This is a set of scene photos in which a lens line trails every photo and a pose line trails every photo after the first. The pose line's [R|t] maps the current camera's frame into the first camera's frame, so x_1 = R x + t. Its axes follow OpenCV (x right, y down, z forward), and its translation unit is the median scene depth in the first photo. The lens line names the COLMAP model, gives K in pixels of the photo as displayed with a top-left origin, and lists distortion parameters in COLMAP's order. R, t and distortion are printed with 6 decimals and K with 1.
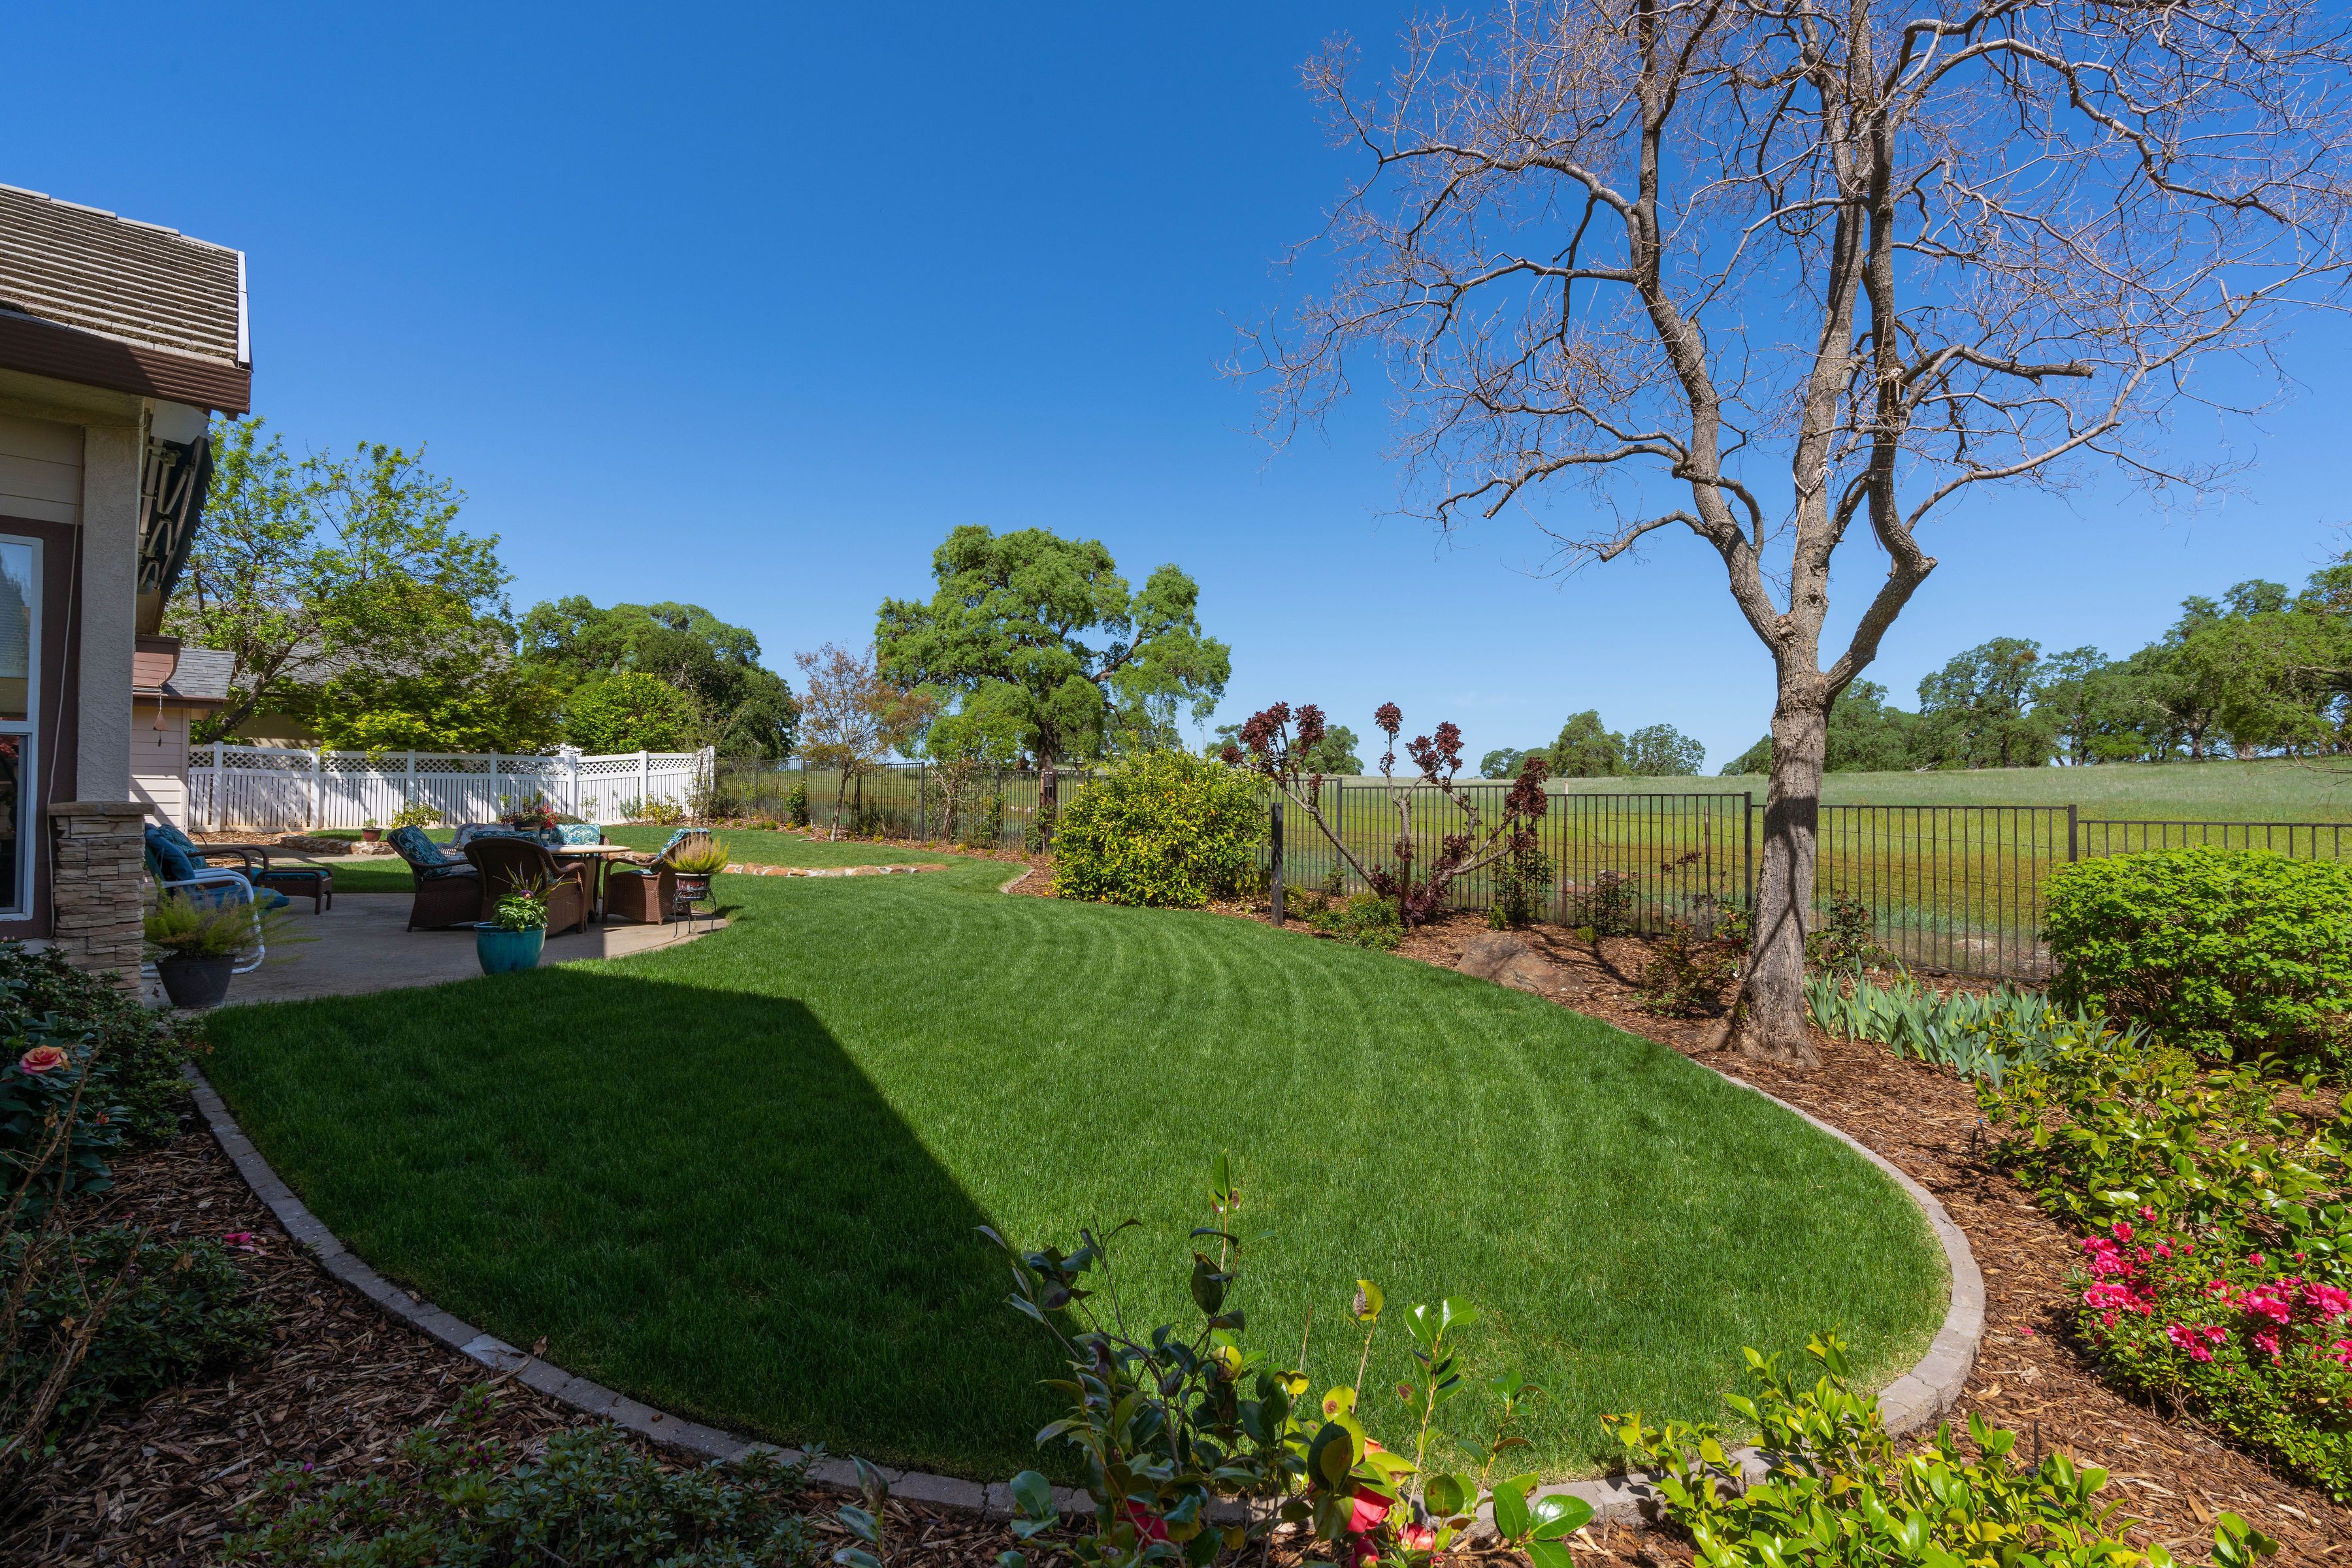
lens RADIAL K [[1073.7, 0, 1176.0], [0, 1073.7, 784.0], [0, 0, 1]] dist [-0.000860, -0.000071]
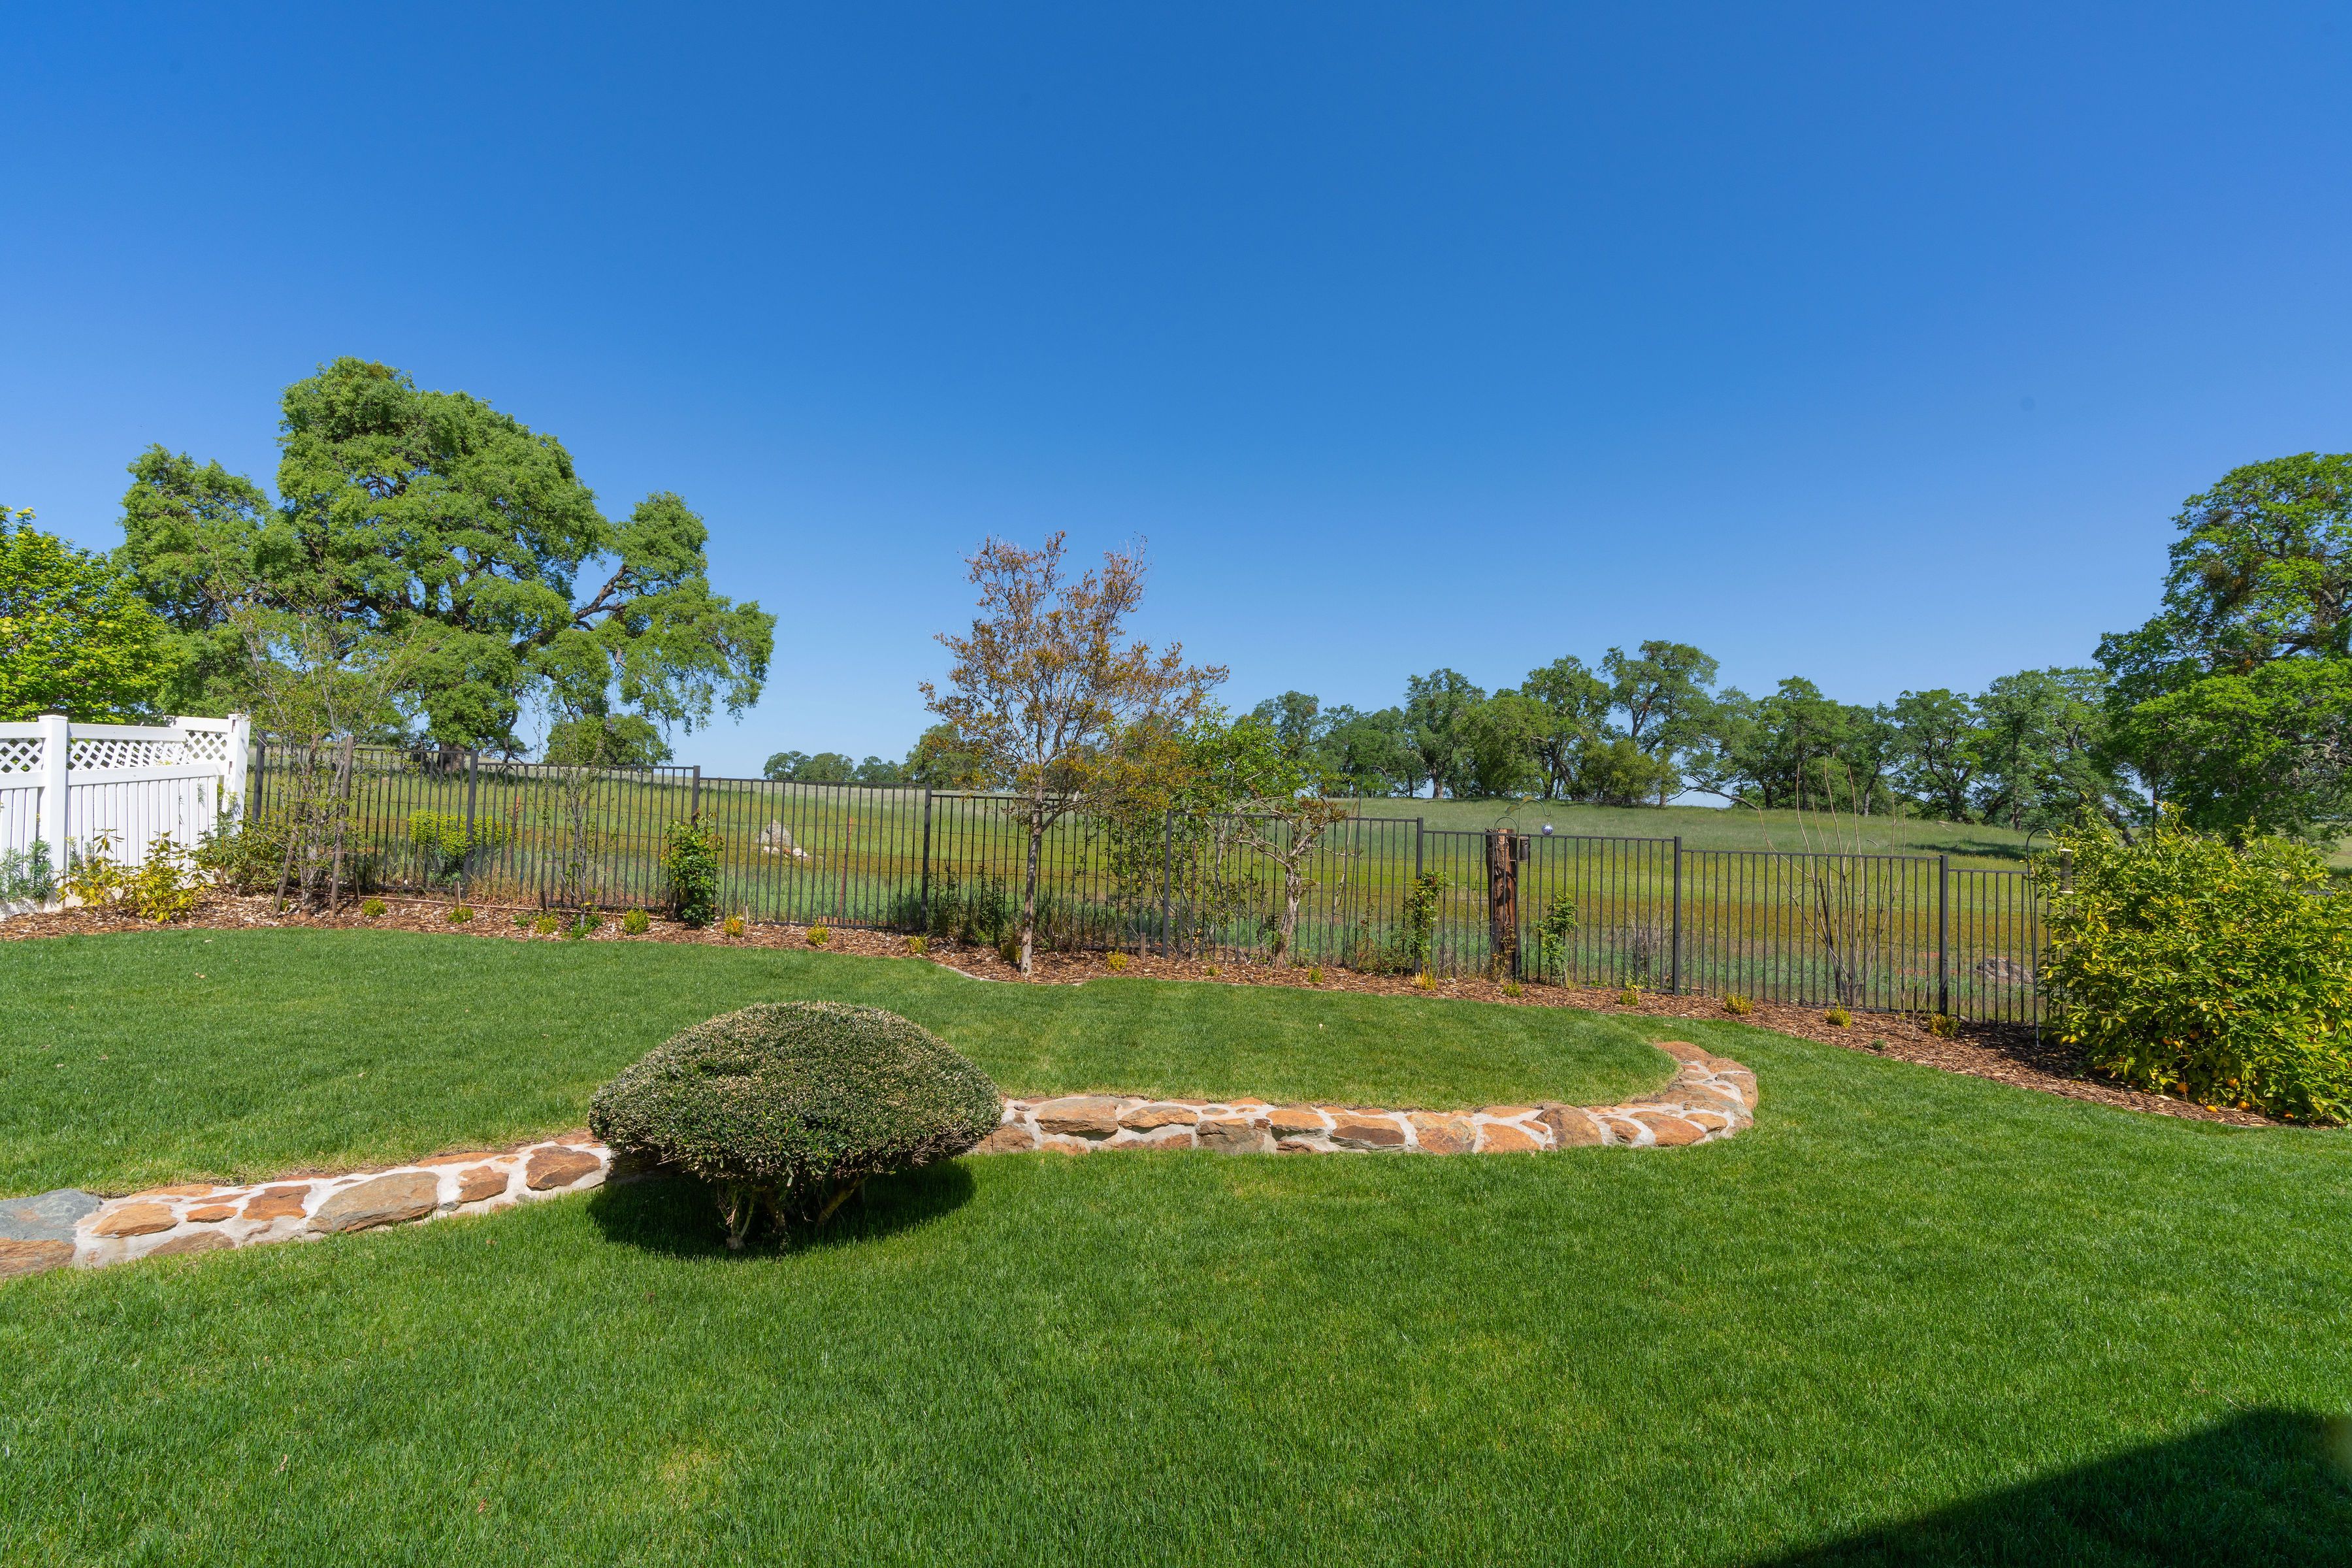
lens RADIAL K [[1073.7, 0, 1176.0], [0, 1073.7, 784.0], [0, 0, 1]] dist [-0.000860, -0.000071]
pose [[0.781239, 0.040798, 0.622897, -0.206414], [-0.039026, 0.999102, -0.016492, -0.008112], [-0.623011, -0.011425, 0.782130, 0.233662]]
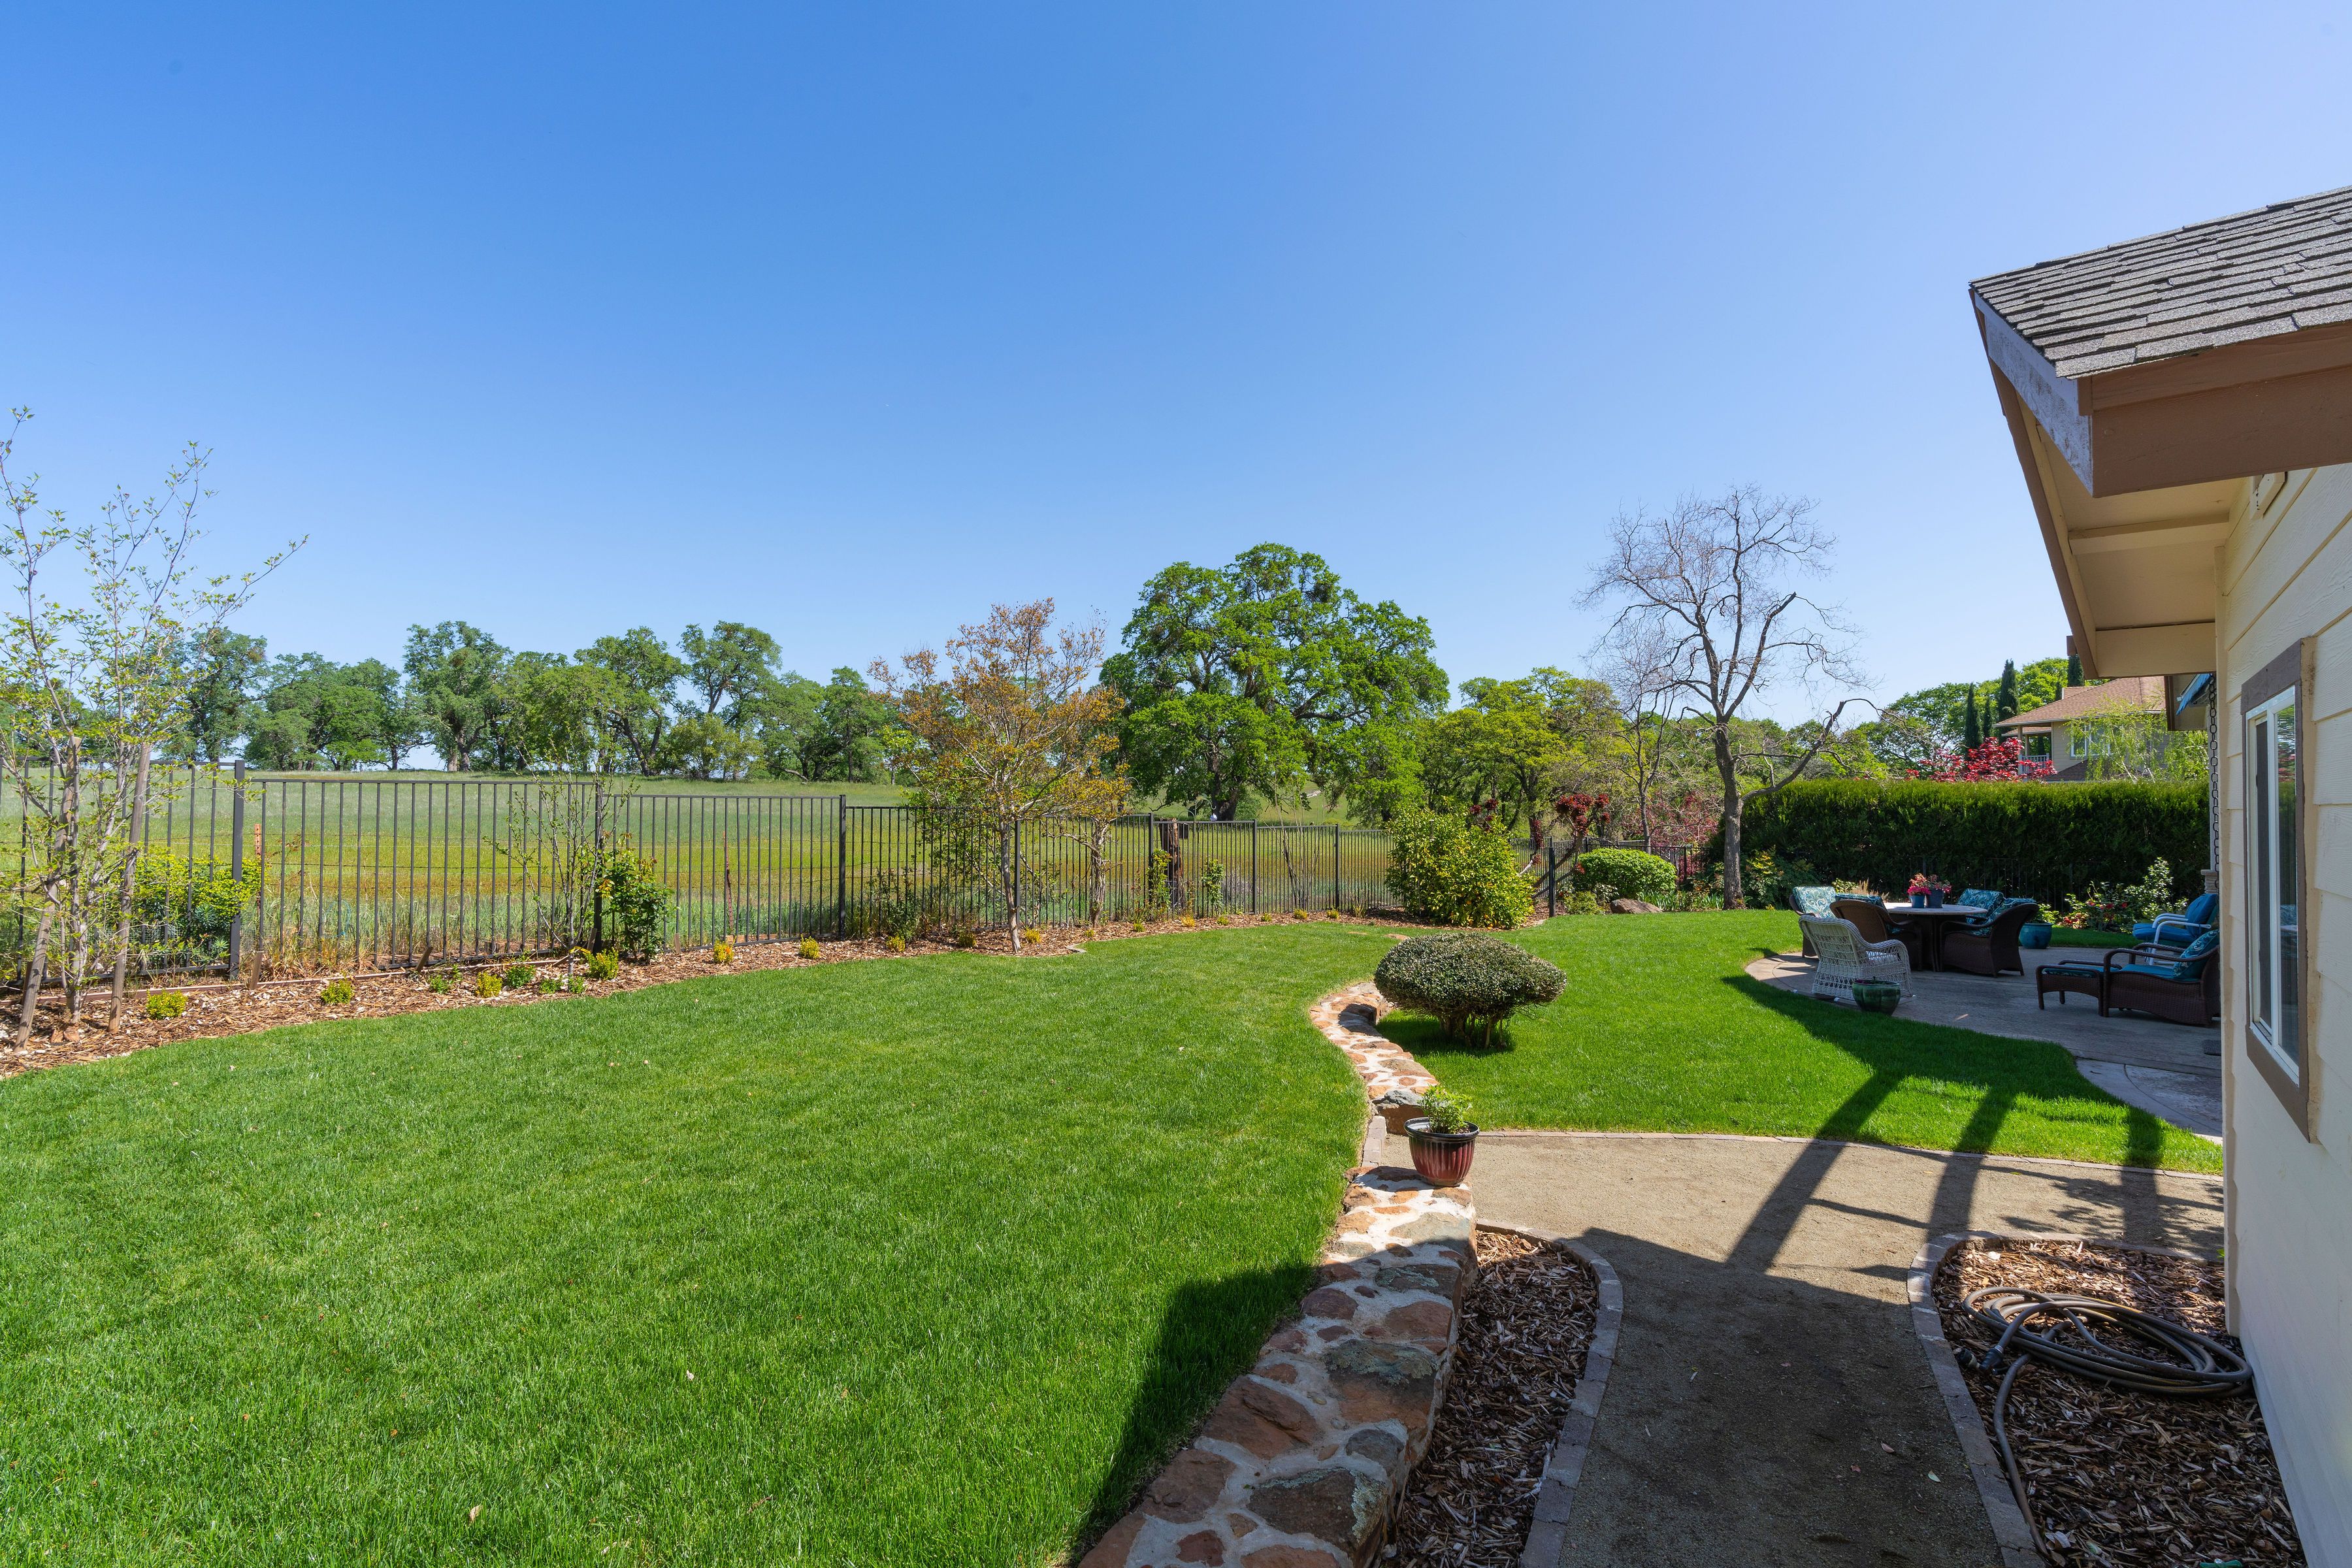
lens RADIAL K [[1073.7, 0, 1176.0], [0, 1073.7, 784.0], [0, 0, 1]] dist [-0.000860, -0.000071]
pose [[-0.013819, 0.016298, 0.999772, -0.349478], [-0.023578, 0.999584, -0.016621, -0.010485], [-0.999626, -0.023803, -0.013429, 0.361941]]
